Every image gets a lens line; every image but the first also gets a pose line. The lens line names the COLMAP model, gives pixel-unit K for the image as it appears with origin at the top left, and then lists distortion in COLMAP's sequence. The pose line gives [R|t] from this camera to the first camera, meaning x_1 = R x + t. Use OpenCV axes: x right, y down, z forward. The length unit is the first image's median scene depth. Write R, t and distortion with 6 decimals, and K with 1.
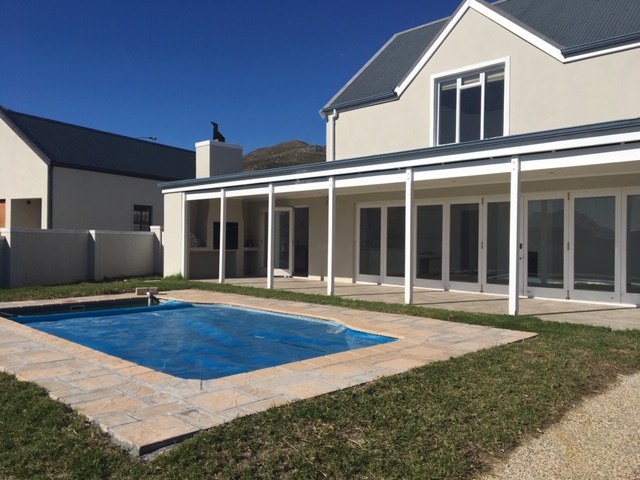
lens RADIAL K [[532.4, 0, 320.0], [0, 532.4, 240.0], [0, 0, 1]] dist [-0.003341, -0.002273]
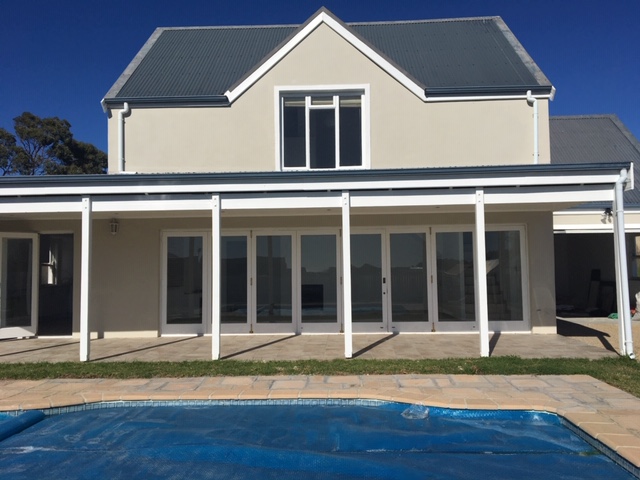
lens RADIAL K [[535.8, 0, 320.0], [0, 535.8, 240.0], [0, 0, 1]] dist [0.083416, -0.124104]
pose [[0.725833, 0.024323, 0.687441, -0.347339], [0.021440, 0.998089, -0.057951, -0.007016], [-0.687537, 0.056801, 0.723925, 0.338000]]
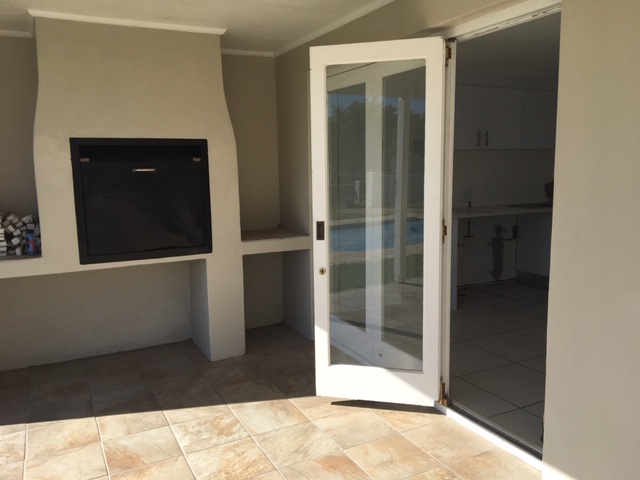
lens RADIAL K [[535.8, 0, 320.0], [0, 535.8, 240.0], [0, 0, 1]] dist [0.083416, -0.124104]
pose [[0.951154, 0.021517, -0.307966, -0.044557], [0.023514, 0.989621, 0.141766, -0.028857], [0.307820, -0.142083, 0.940776, 1.062463]]
